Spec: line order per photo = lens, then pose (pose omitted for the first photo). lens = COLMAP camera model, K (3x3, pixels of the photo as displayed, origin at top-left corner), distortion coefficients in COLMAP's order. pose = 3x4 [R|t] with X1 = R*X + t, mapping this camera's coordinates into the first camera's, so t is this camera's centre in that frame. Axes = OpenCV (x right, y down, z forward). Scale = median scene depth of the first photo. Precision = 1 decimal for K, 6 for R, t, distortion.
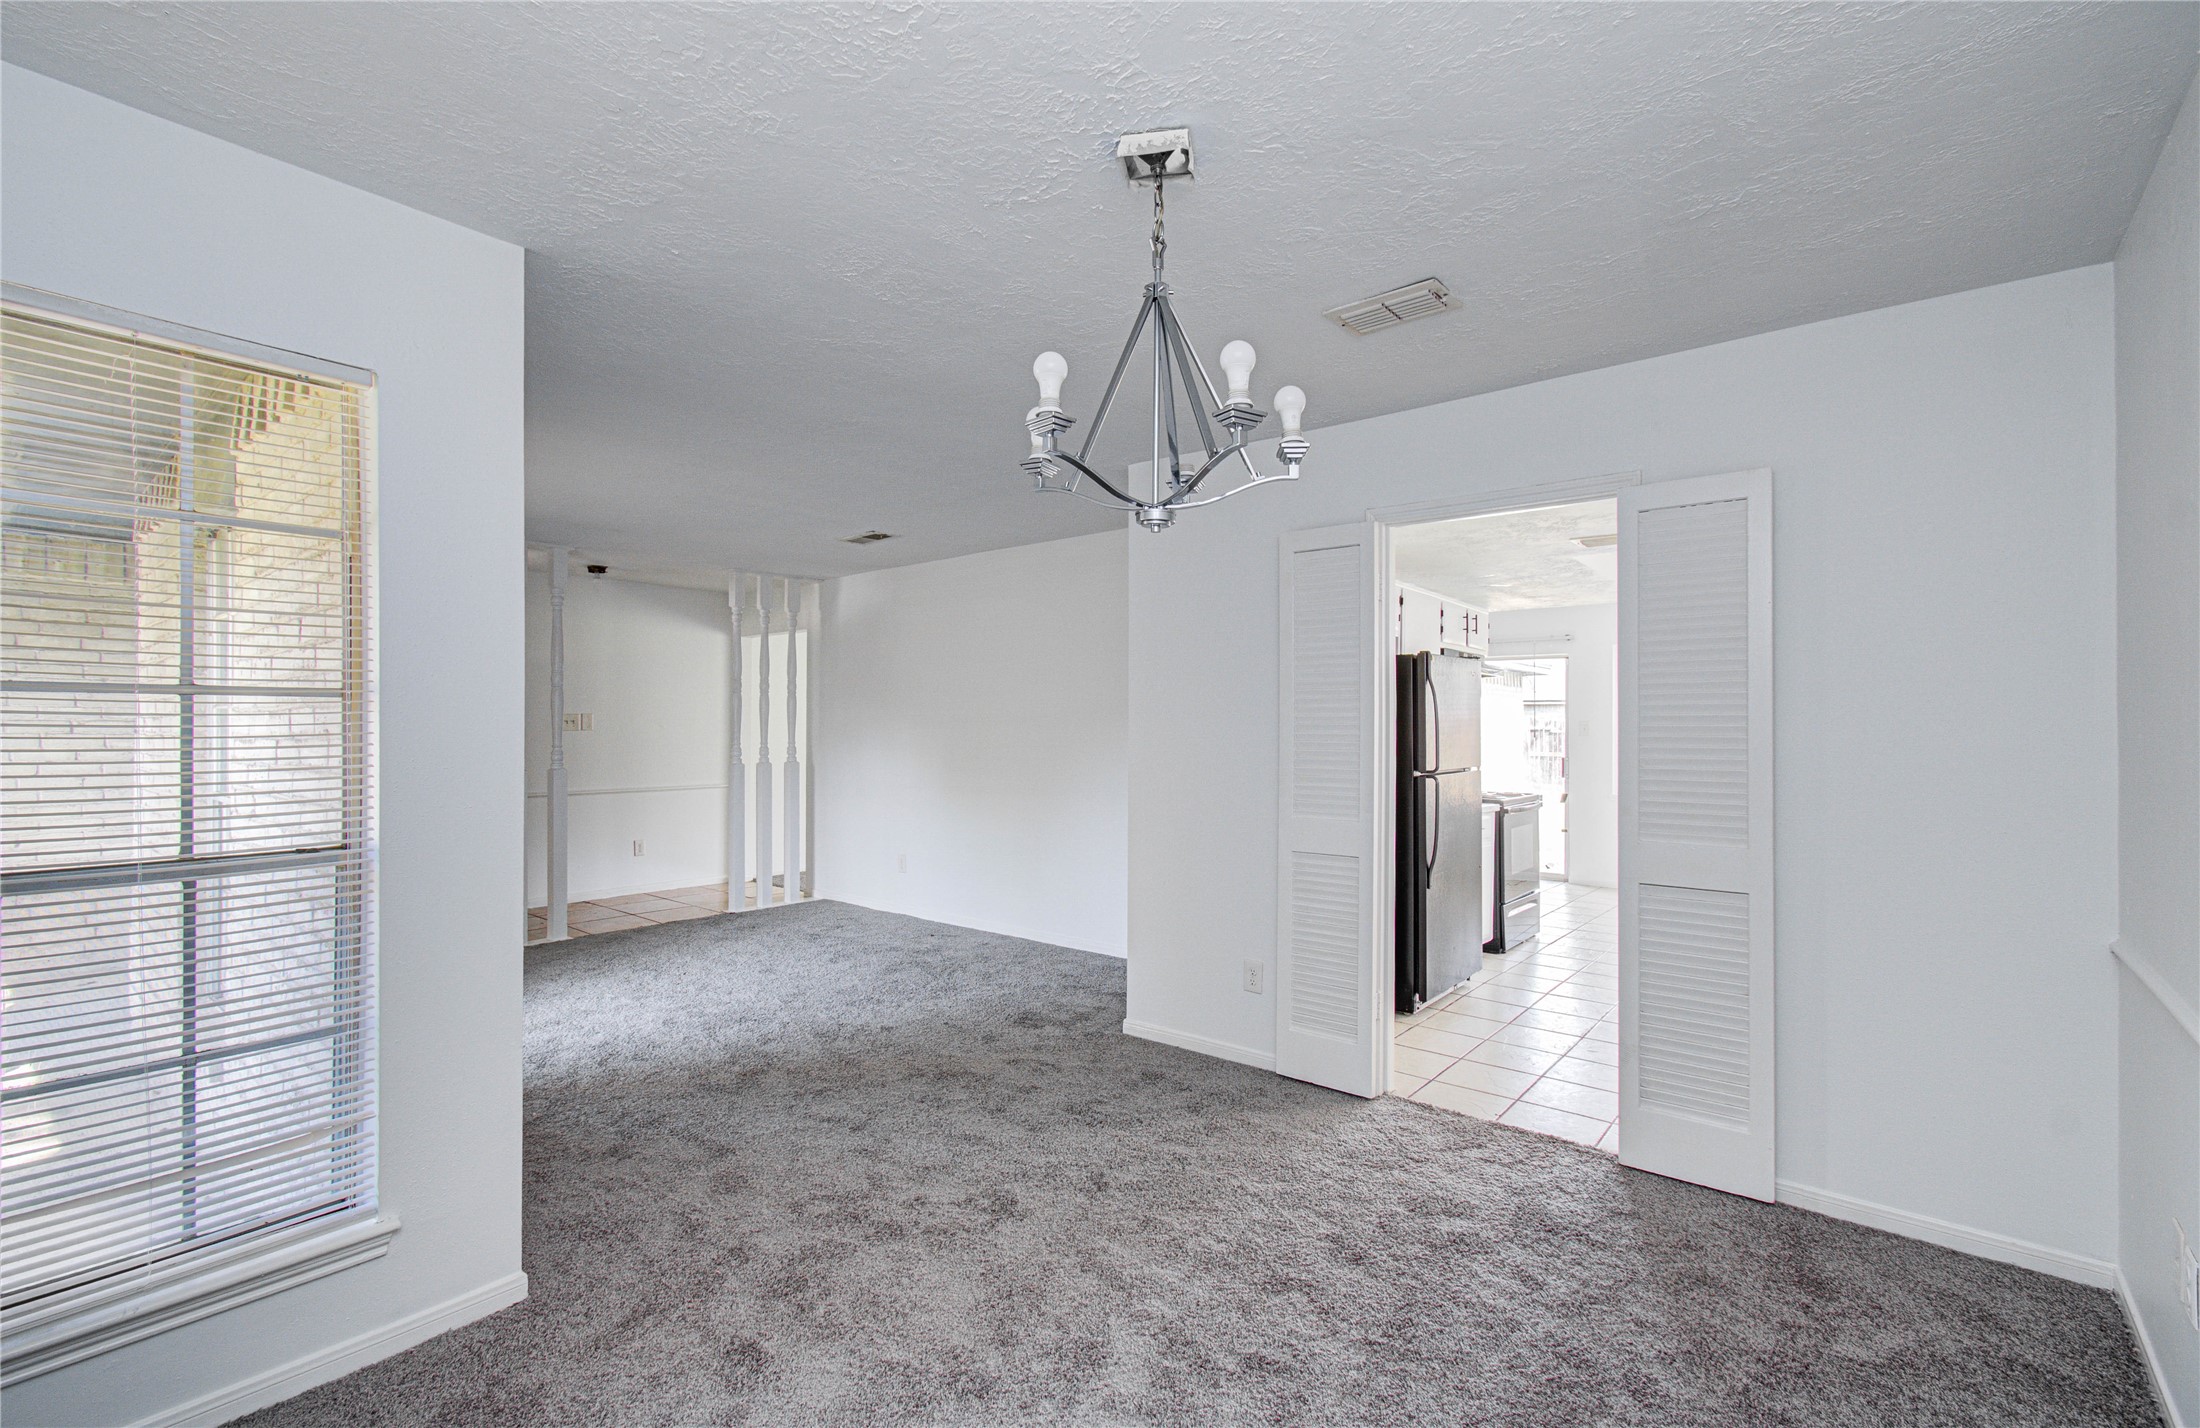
lens RADIAL K [[964.1, 0, 1092.6], [0, 964.1, 723.2], [0, 0, 1]] dist [-0.000248, 0.000327]
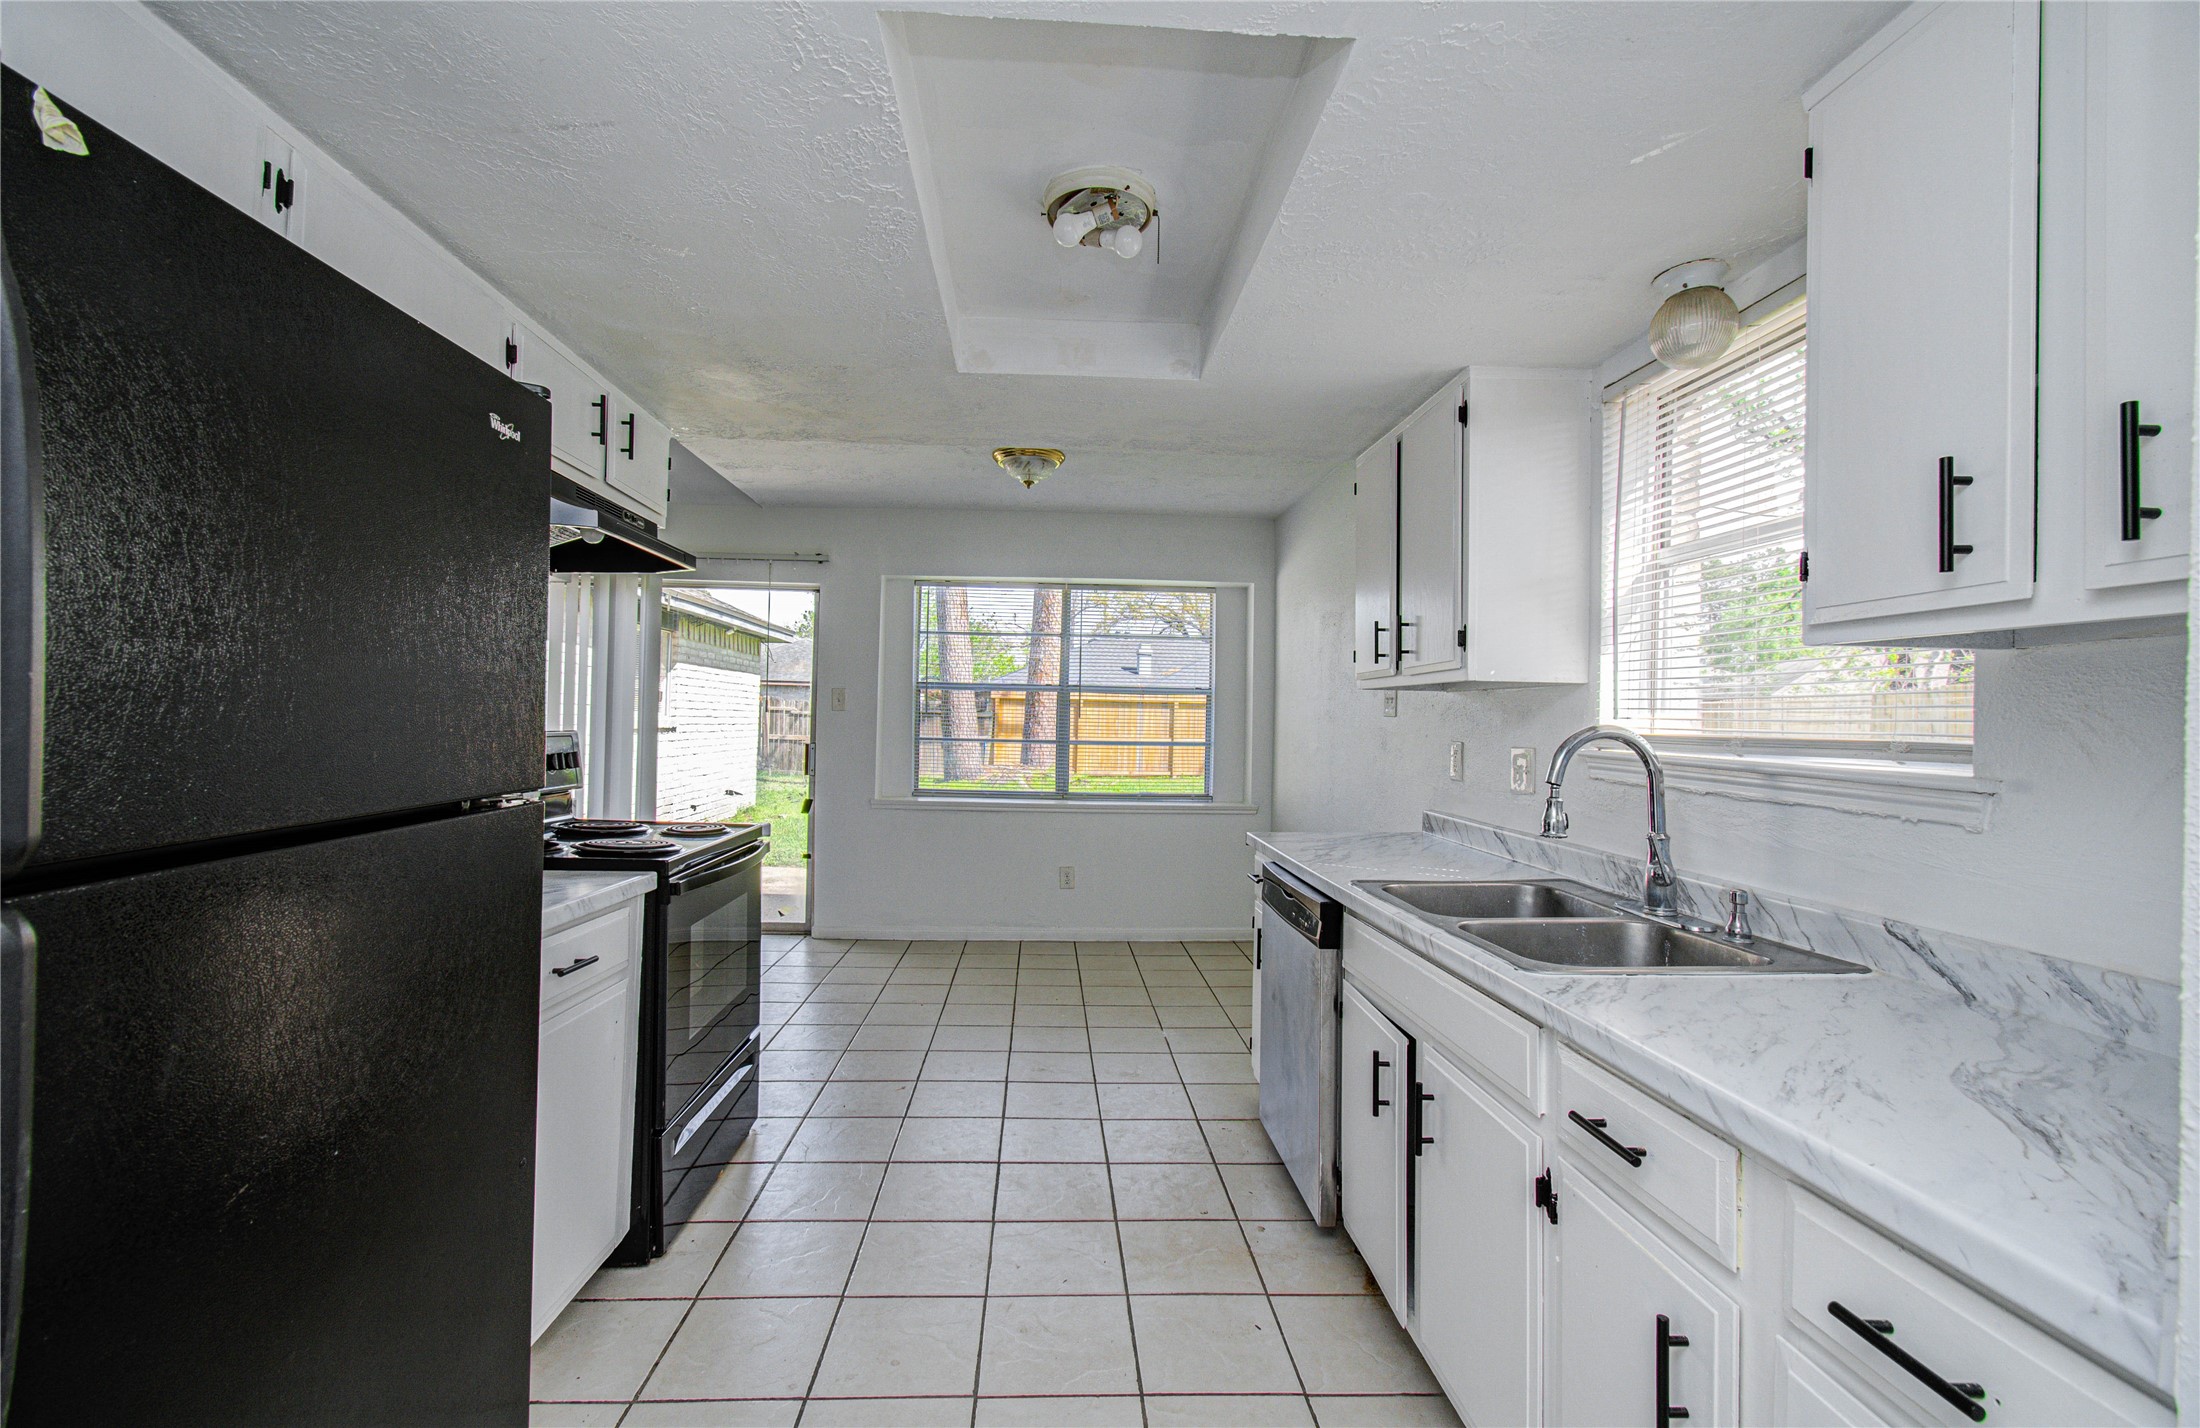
lens RADIAL K [[964.1, 0, 1092.6], [0, 964.1, 723.2], [0, 0, 1]] dist [-0.000248, 0.000327]
pose [[0.734896, 0.016684, 0.677975, 0.387203], [-0.029334, 0.999544, 0.007198, 0.022162], [-0.677545, -0.025178, 0.735050, 0.807231]]
